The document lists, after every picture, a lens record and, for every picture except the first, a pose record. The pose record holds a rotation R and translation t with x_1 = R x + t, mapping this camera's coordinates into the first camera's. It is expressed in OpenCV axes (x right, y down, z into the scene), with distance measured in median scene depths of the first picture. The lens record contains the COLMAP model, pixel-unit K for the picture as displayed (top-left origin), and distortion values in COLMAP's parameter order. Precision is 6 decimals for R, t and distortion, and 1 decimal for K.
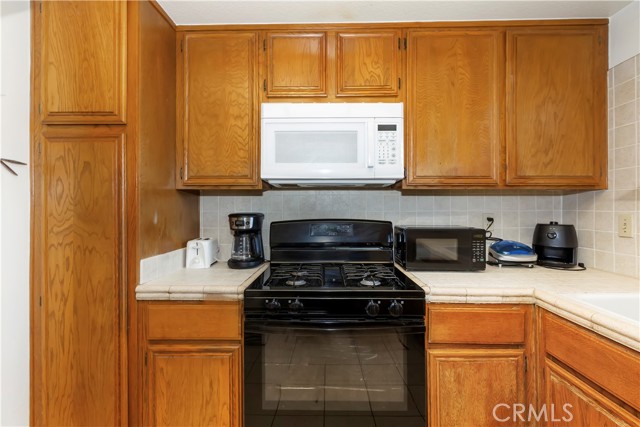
lens RADIAL K [[290.3, 0, 317.6], [0, 290.3, 213.4], [0, 0, 1]] dist [0.009421, -0.002438]
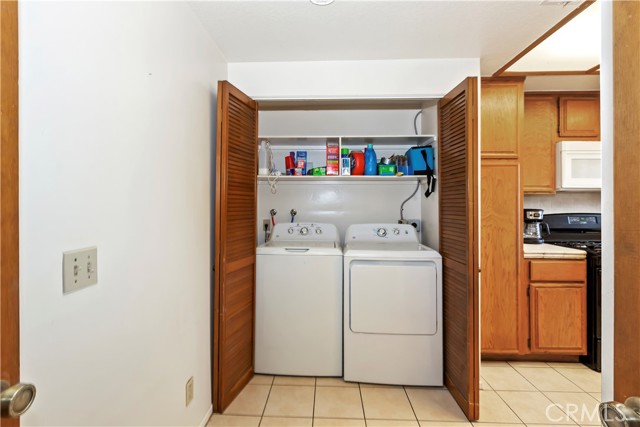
lens RADIAL K [[290.3, 0, 321.5], [0, 290.3, 207.1], [0, 0, 1]] dist [0.009421, -0.002438]
pose [[0.999966, 0.005412, -0.006266, -1.865278], [-0.005412, 0.999985, 0.000039, -0.004476], [0.006266, -0.000005, 0.999980, -0.783812]]
